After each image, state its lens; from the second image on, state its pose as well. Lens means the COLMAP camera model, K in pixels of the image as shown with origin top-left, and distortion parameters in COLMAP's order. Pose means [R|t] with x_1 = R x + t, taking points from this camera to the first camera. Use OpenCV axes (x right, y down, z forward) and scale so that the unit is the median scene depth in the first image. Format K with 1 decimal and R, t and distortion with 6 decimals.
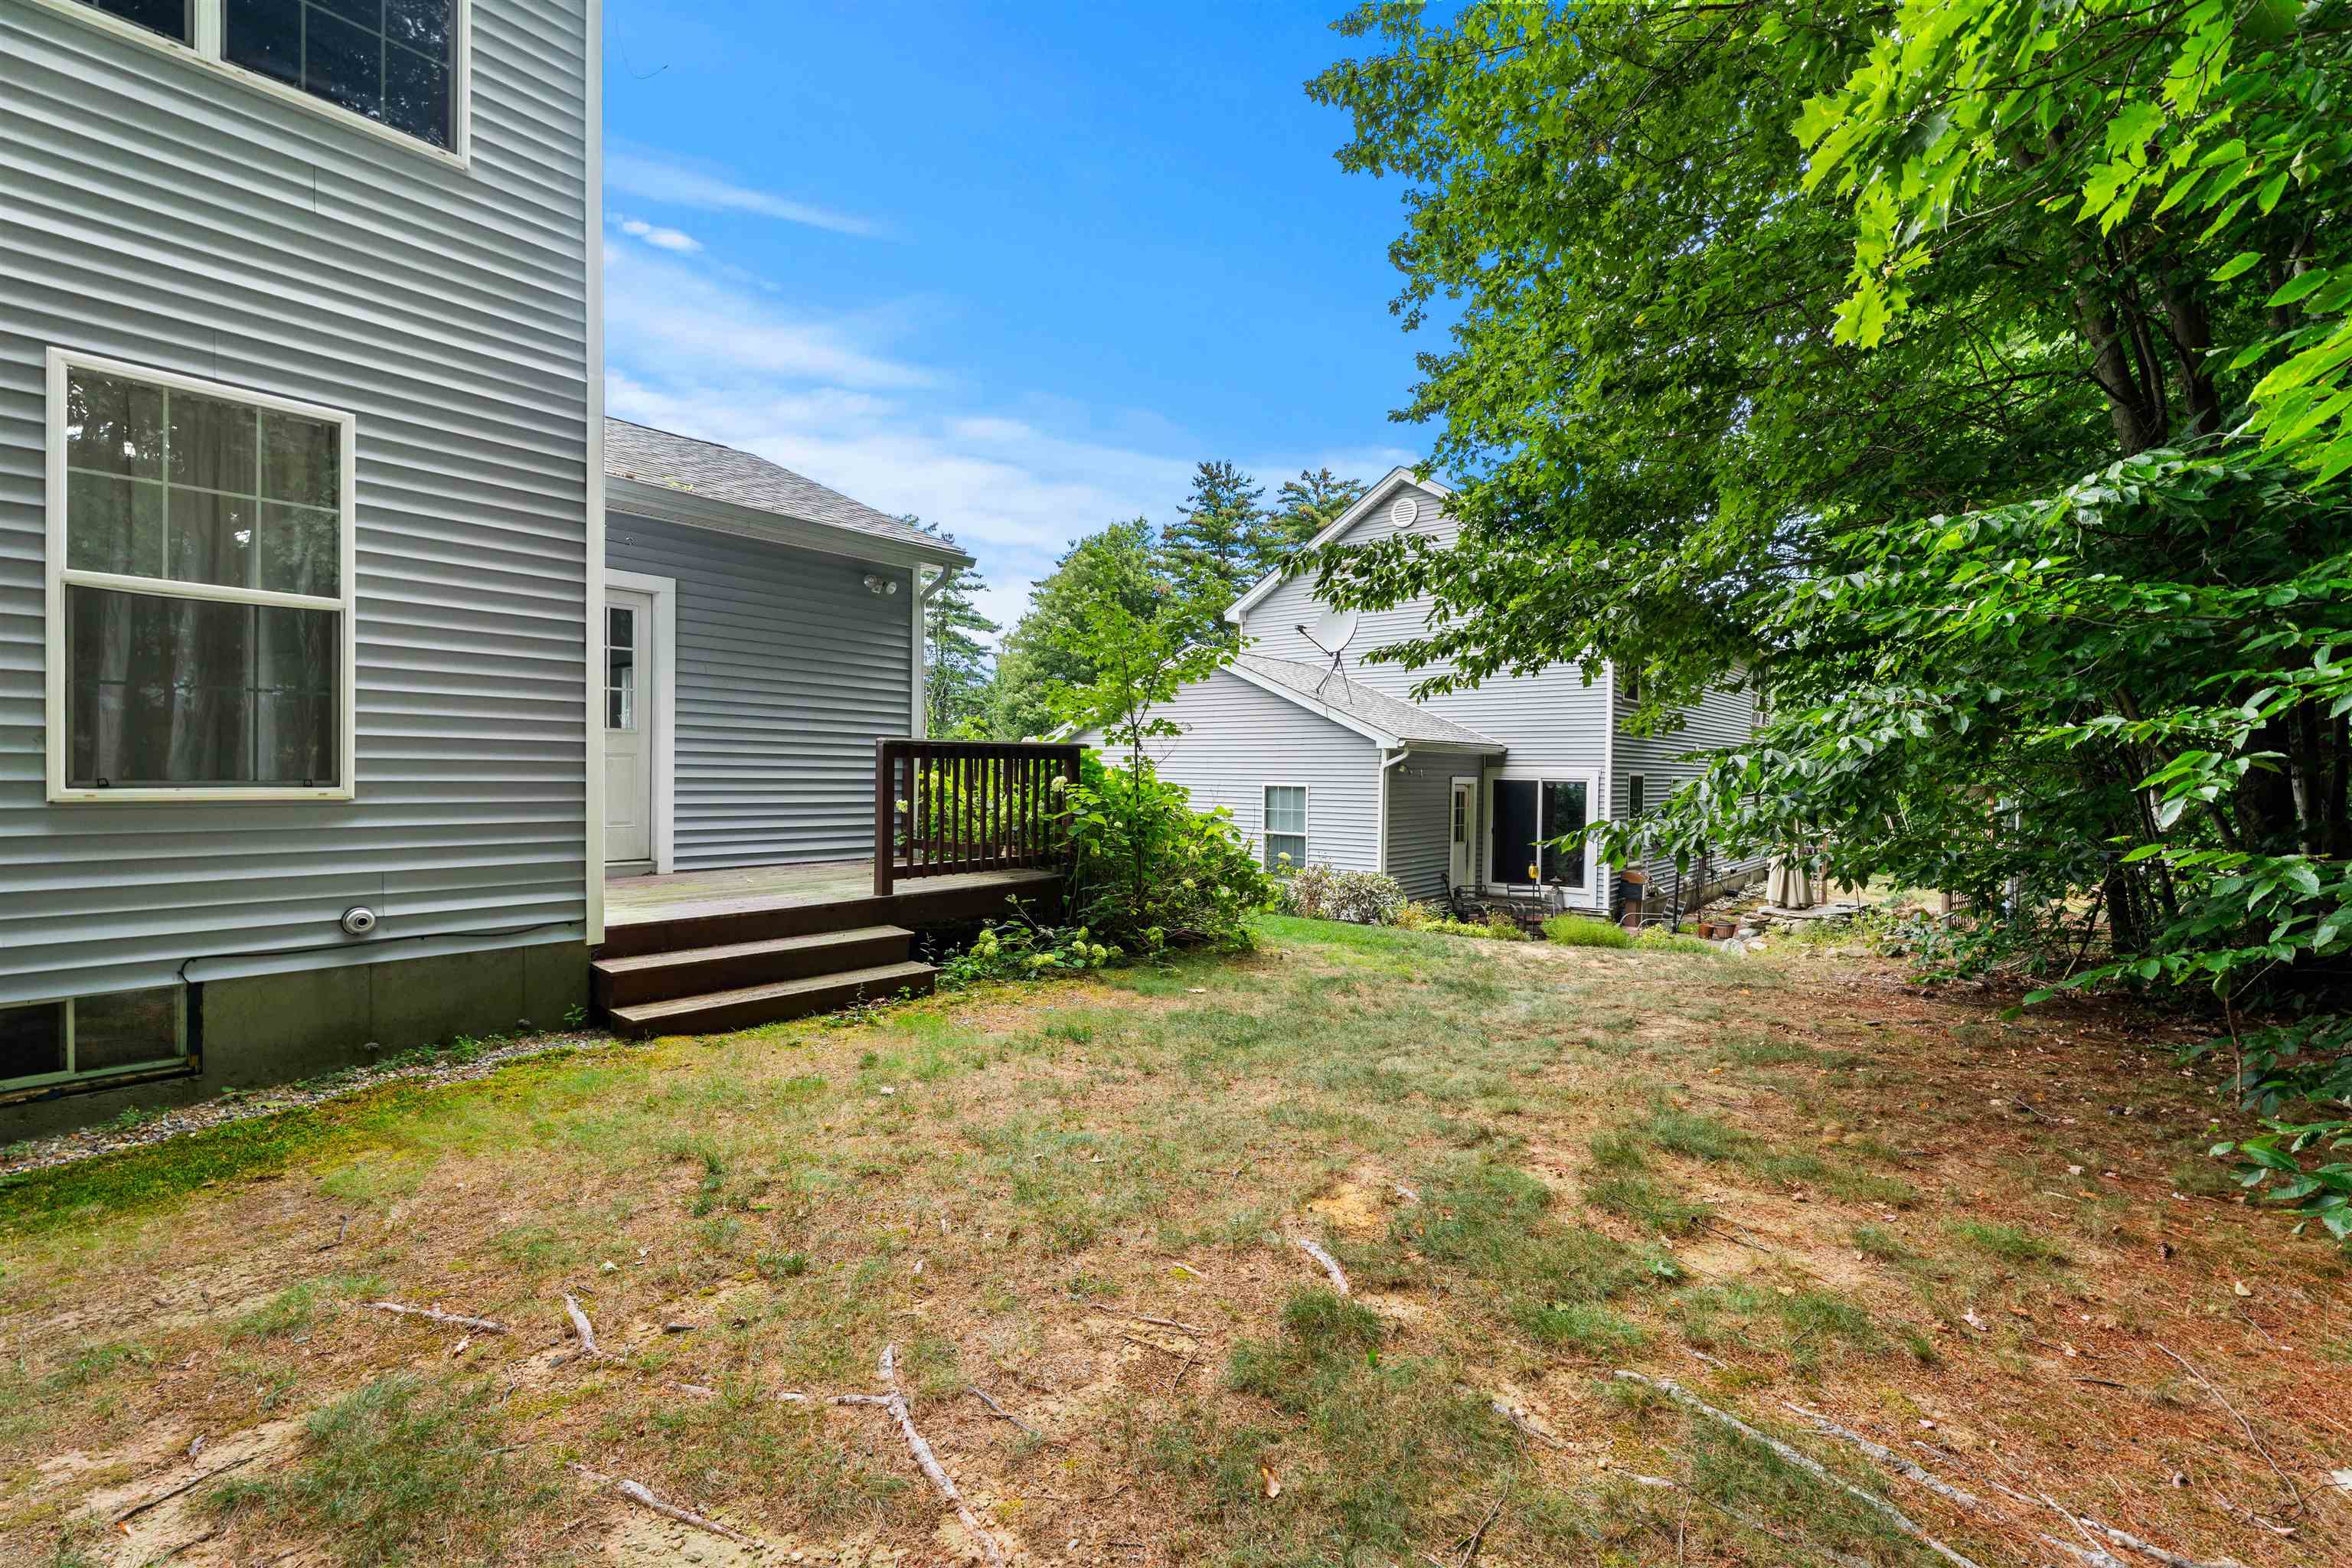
lens RADIAL K [[1073.6, 0, 1174.8], [0, 1073.6, 796.2], [0, 0, 1]] dist [-0.016018, -0.000073]
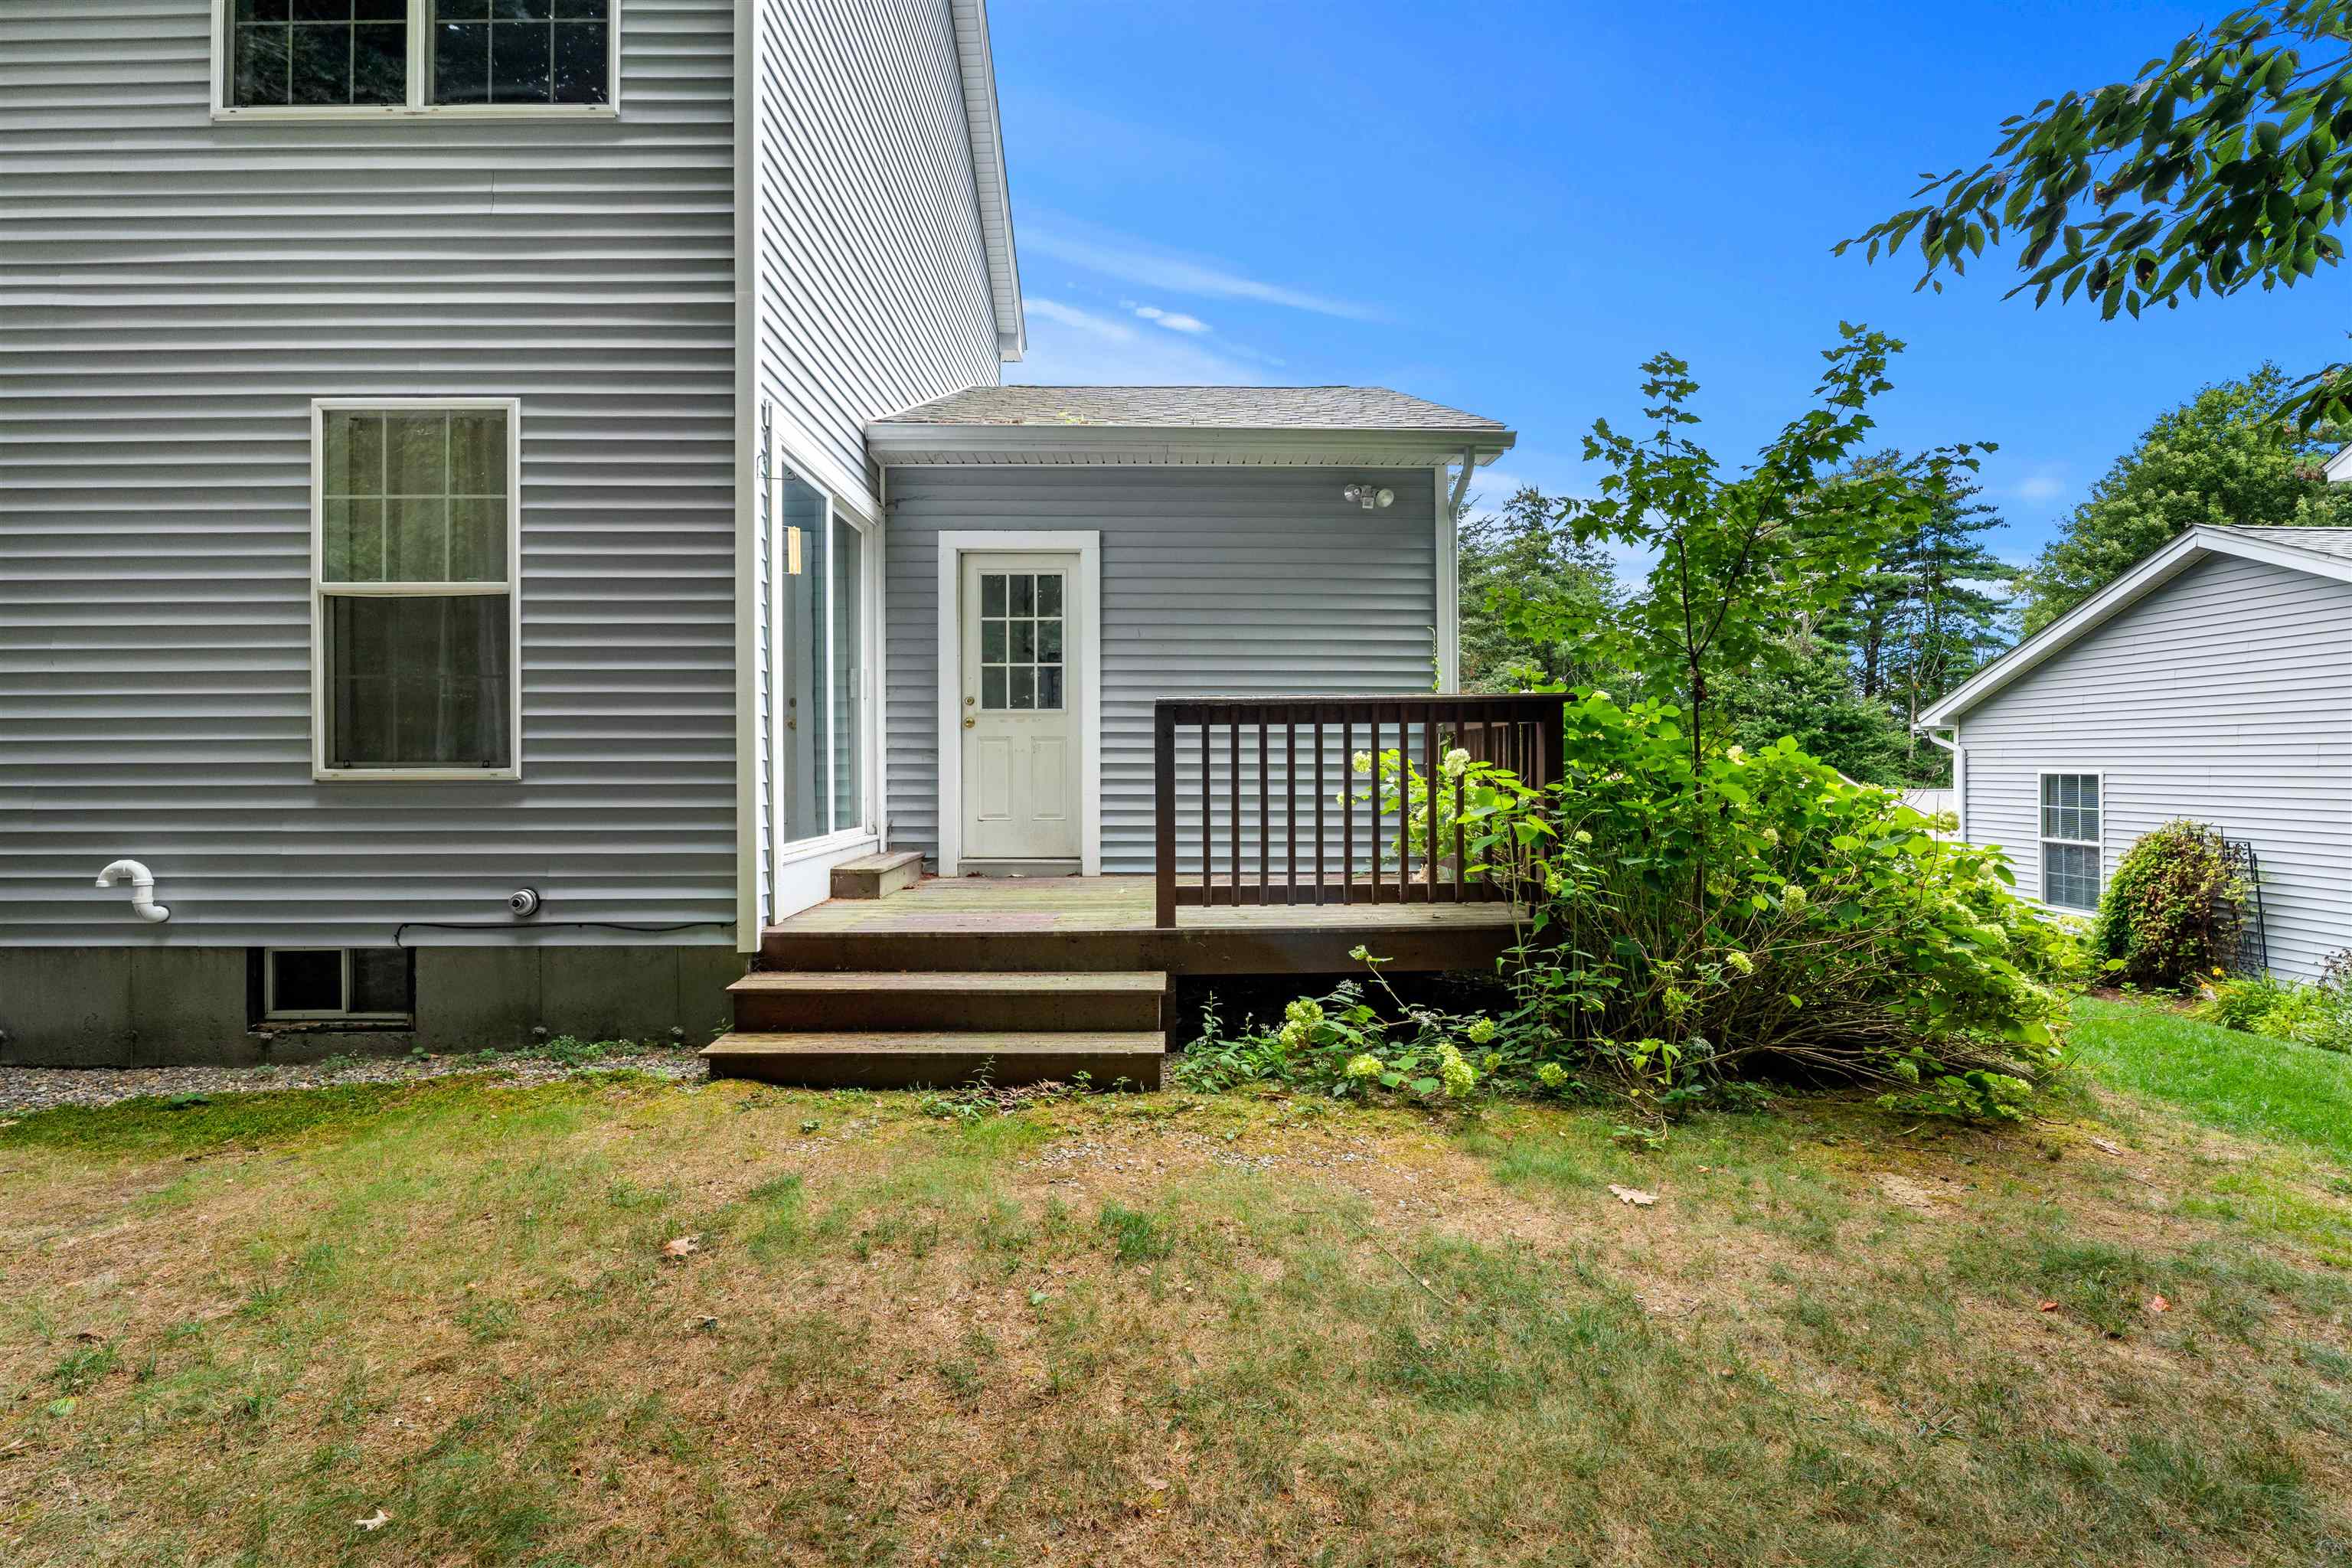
lens RADIAL K [[1073.6, 0, 1179.5], [0, 1073.6, 767.2], [0, 0, 1]] dist [-0.016018, -0.000073]
pose [[0.628710, -0.014035, -0.777513, 0.354603], [-0.008300, 0.999659, -0.024757, 0.009409], [0.777596, 0.022018, 0.628379, 0.756546]]
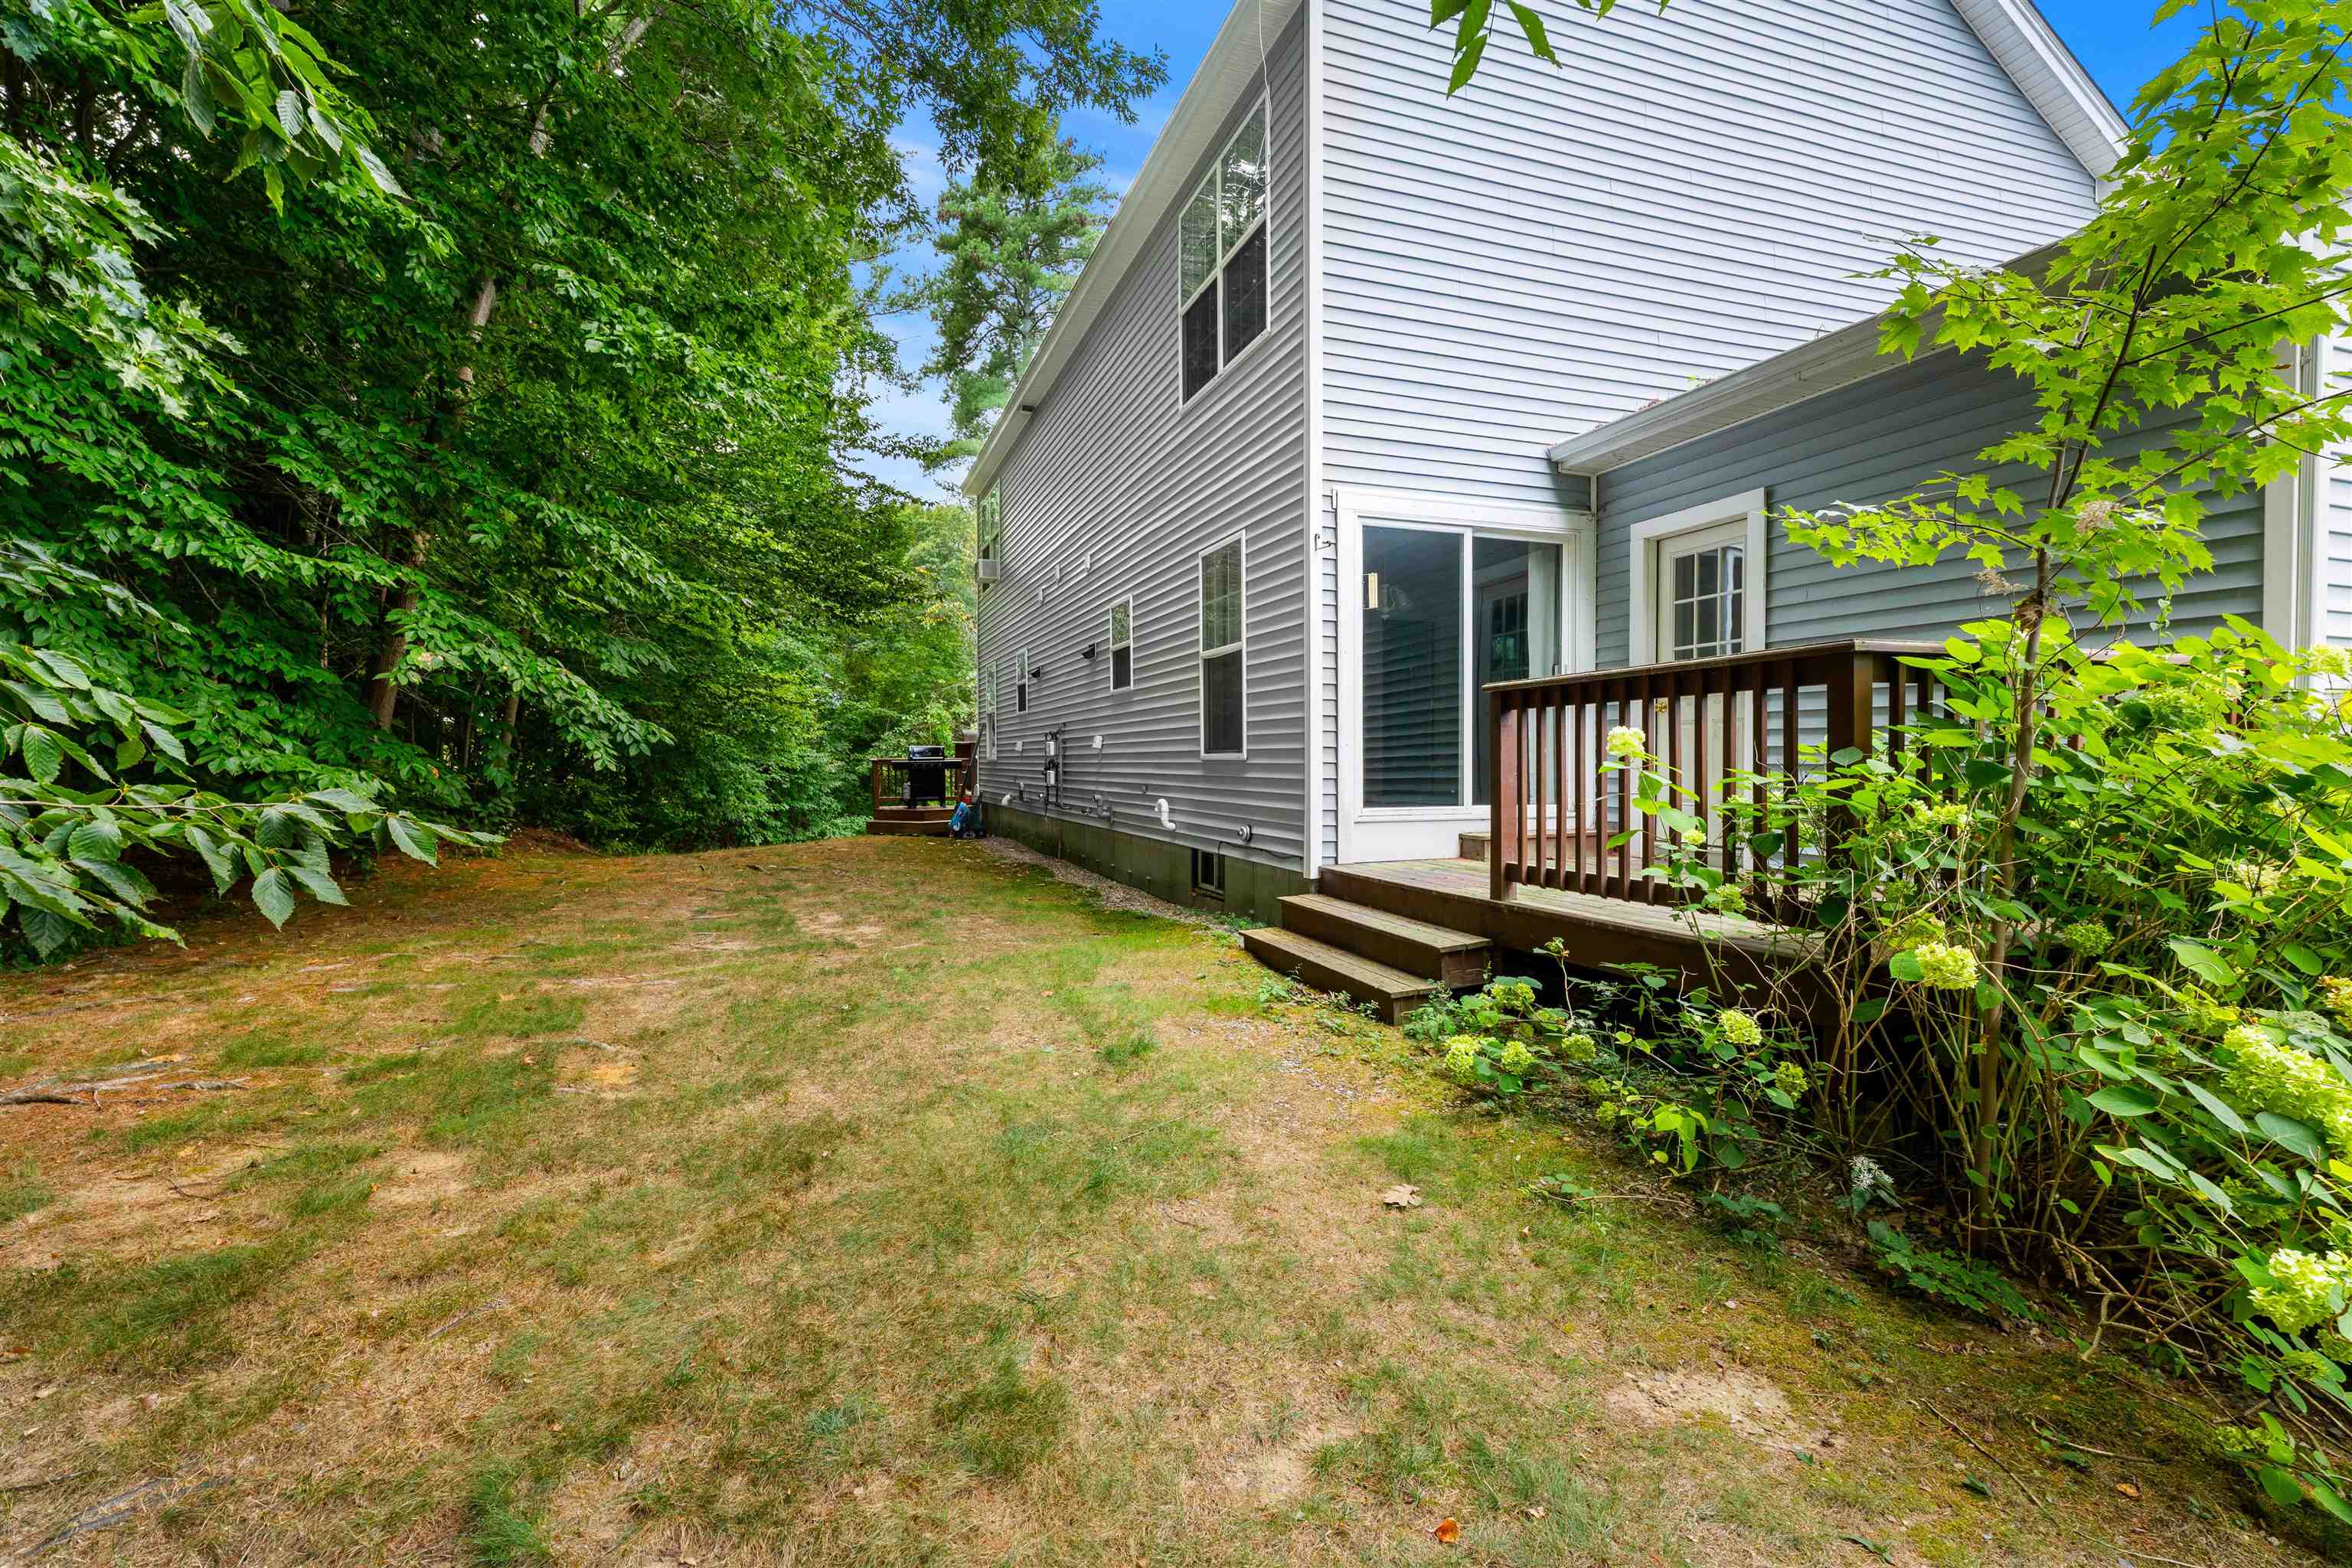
lens RADIAL K [[1073.6, 0, 1187.5], [0, 1073.6, 764.7], [0, 0, 1]] dist [-0.016018, -0.000073]
pose [[-0.545269, -0.005103, -0.838245, 0.606789], [-0.022013, 0.999724, 0.008233, -0.001060], [0.837972, 0.022942, -0.545231, 1.617435]]
